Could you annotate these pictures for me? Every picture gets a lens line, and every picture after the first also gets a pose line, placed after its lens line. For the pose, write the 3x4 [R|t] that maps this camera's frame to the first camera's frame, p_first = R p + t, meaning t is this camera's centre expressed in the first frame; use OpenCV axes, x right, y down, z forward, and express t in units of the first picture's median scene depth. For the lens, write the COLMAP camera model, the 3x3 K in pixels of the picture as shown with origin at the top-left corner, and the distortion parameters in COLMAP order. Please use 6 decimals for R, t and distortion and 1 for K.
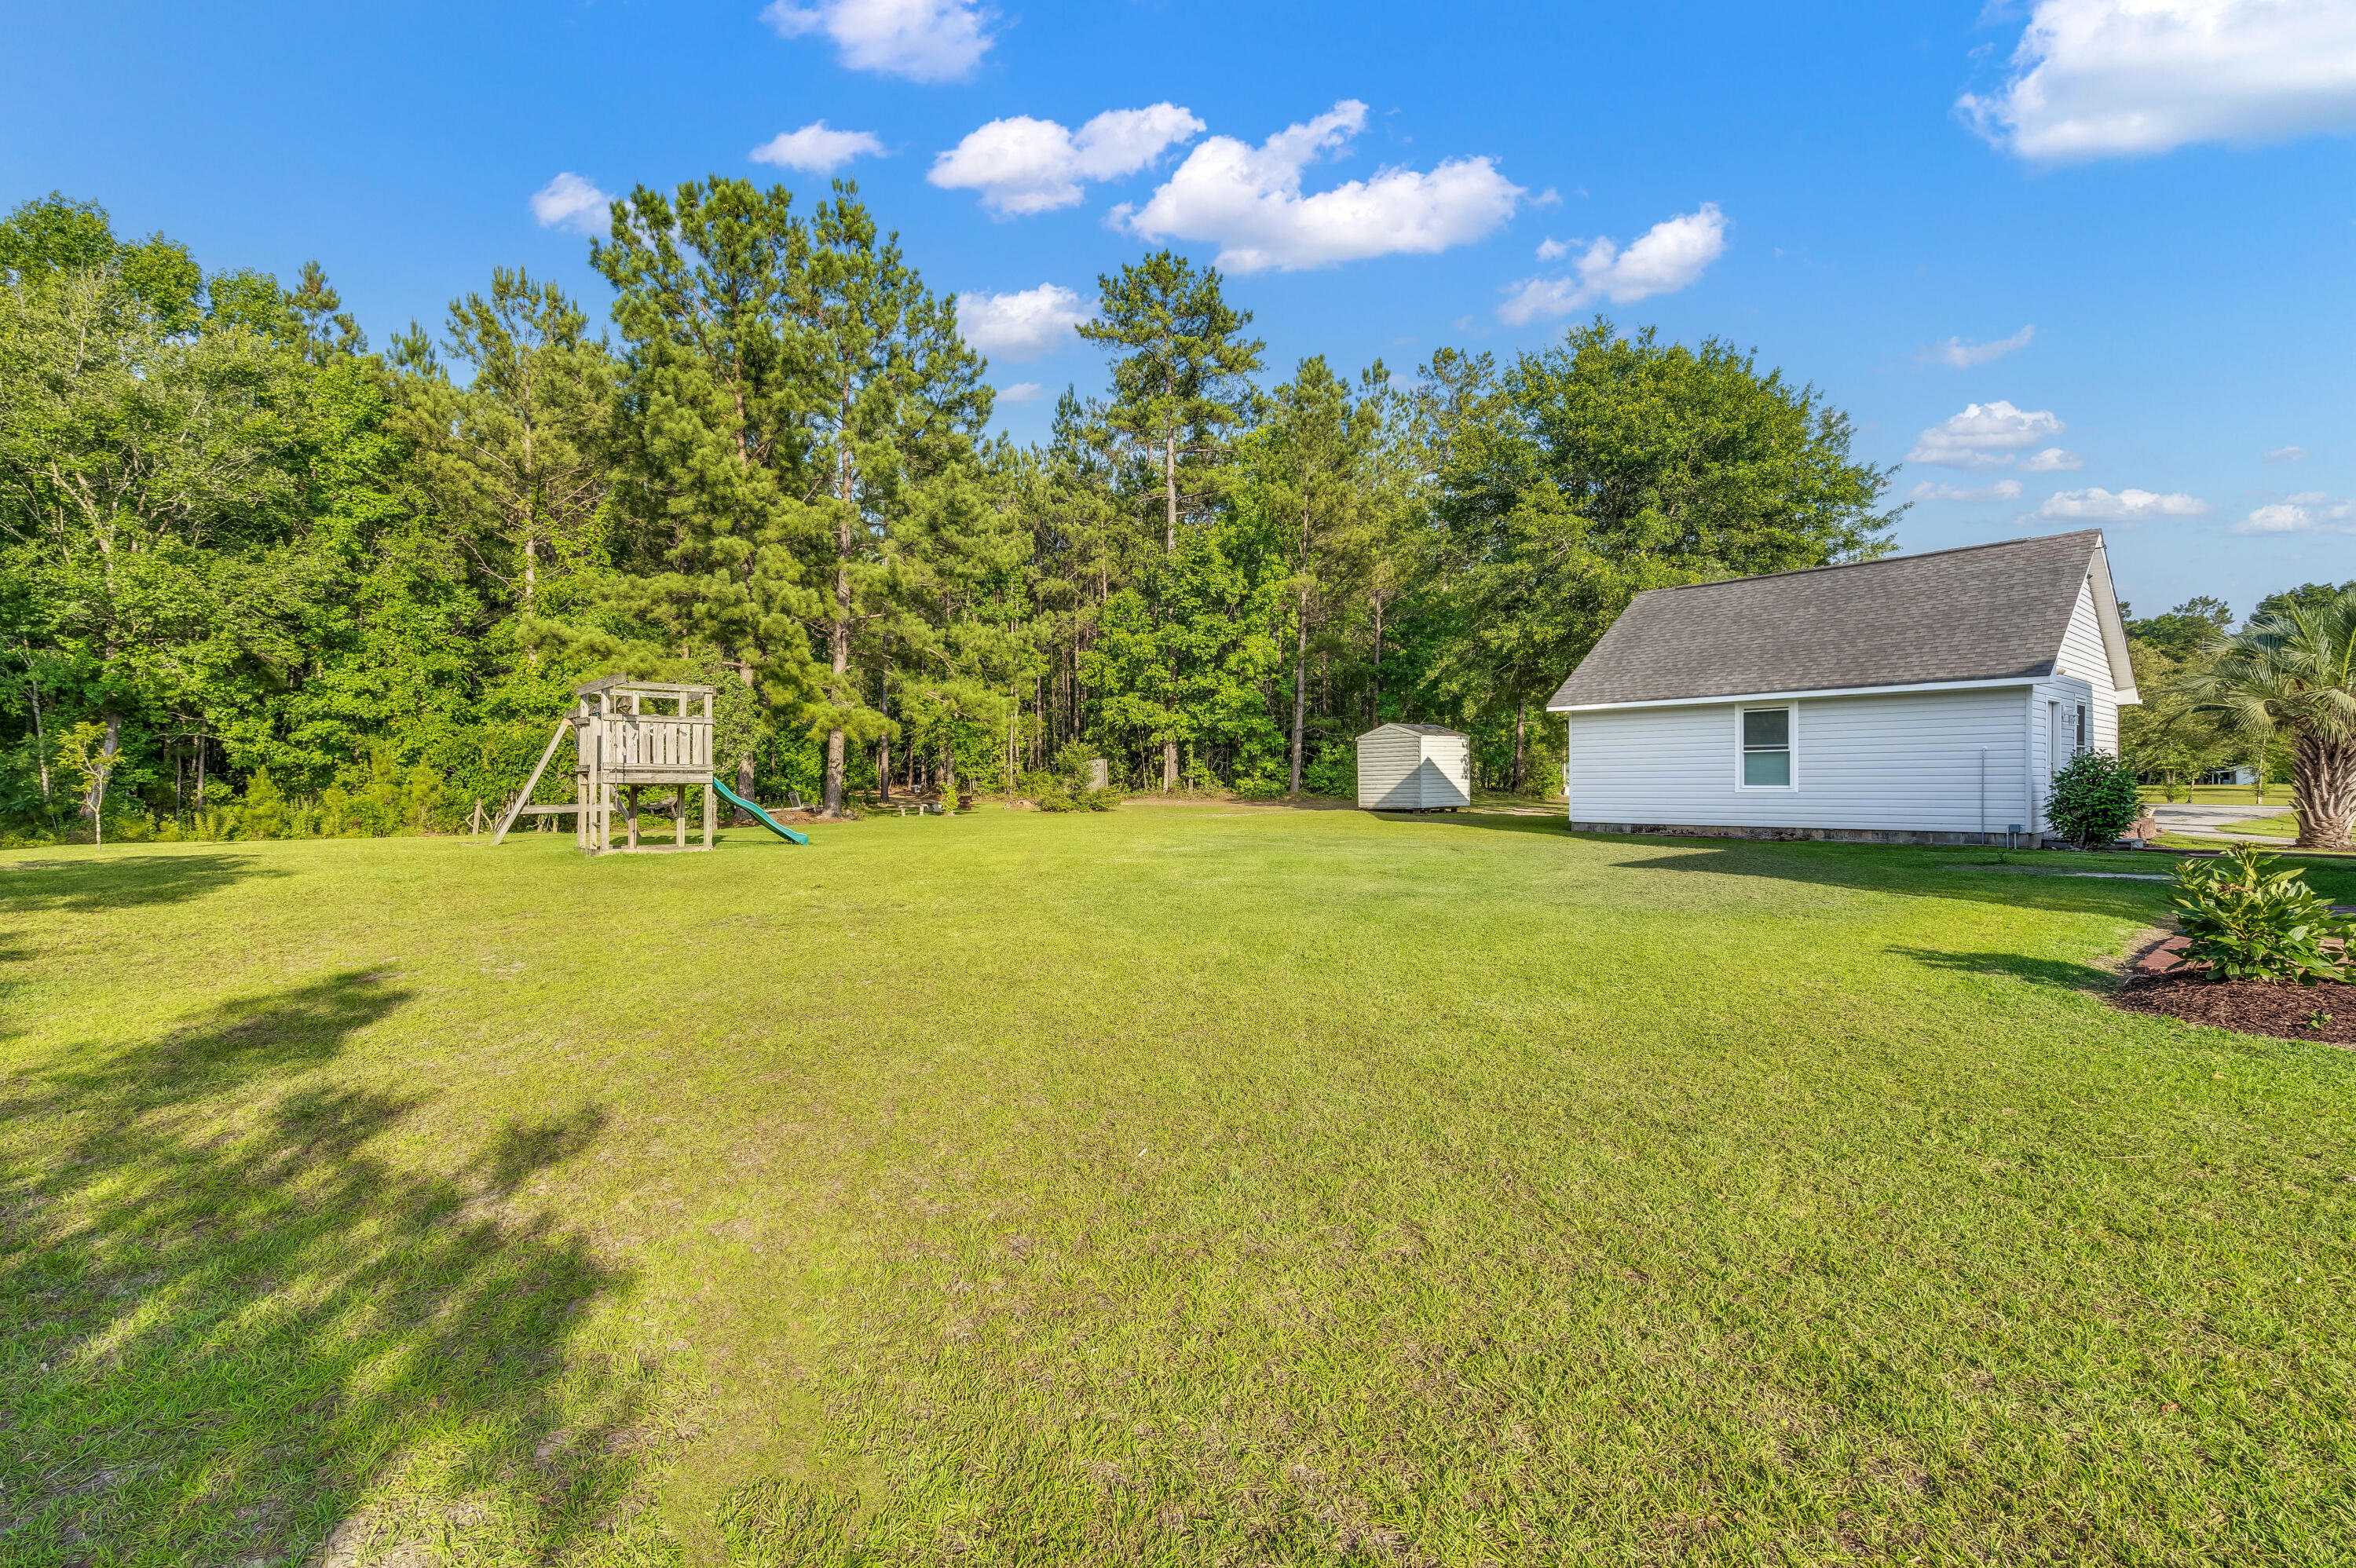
lens RADIAL K [[1091.6, 0, 1178.0], [0, 1091.6, 784.0], [0, 0, 1]] dist [-0.000087, -0.000021]
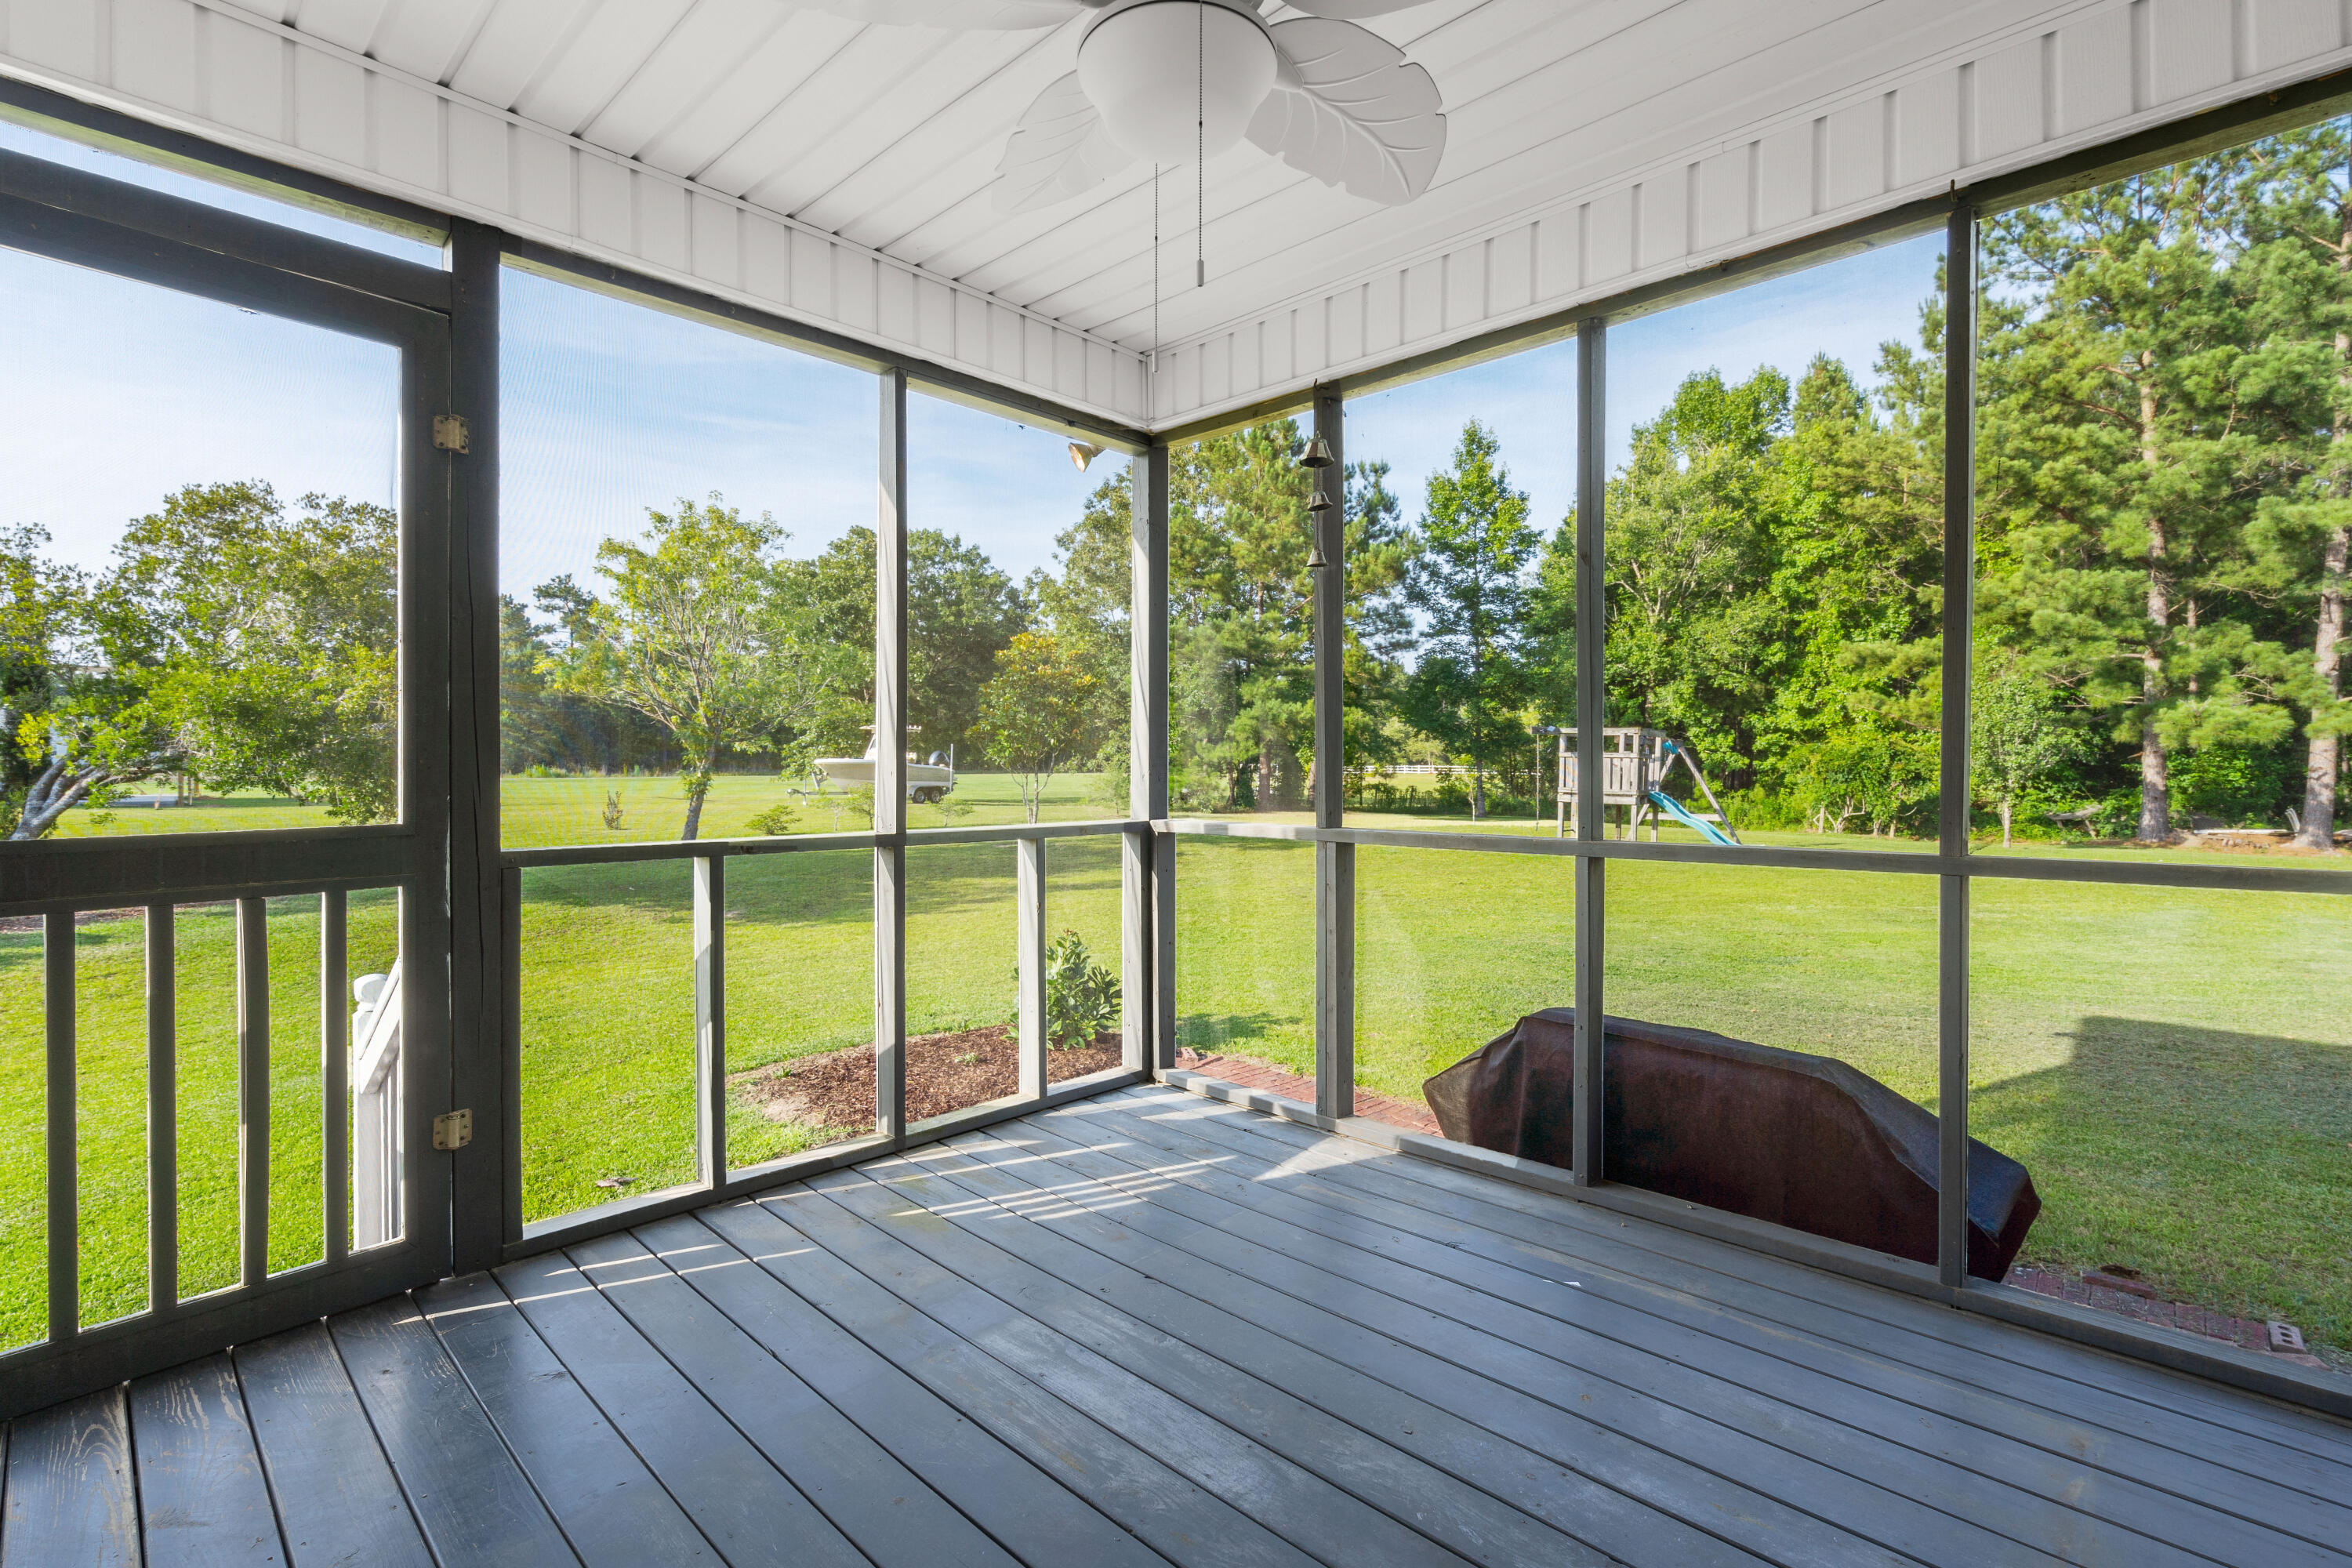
lens RADIAL K [[1089.8, 0, 1176.0], [0, 1089.8, 784.0], [0, 0, 1]] dist [-0.000087, -0.000021]
pose [[0.081144, 0.031654, -0.996200, 0.418204], [-0.010321, 0.999469, 0.030917, -0.031983], [0.996649, 0.007773, 0.081427, 0.214261]]
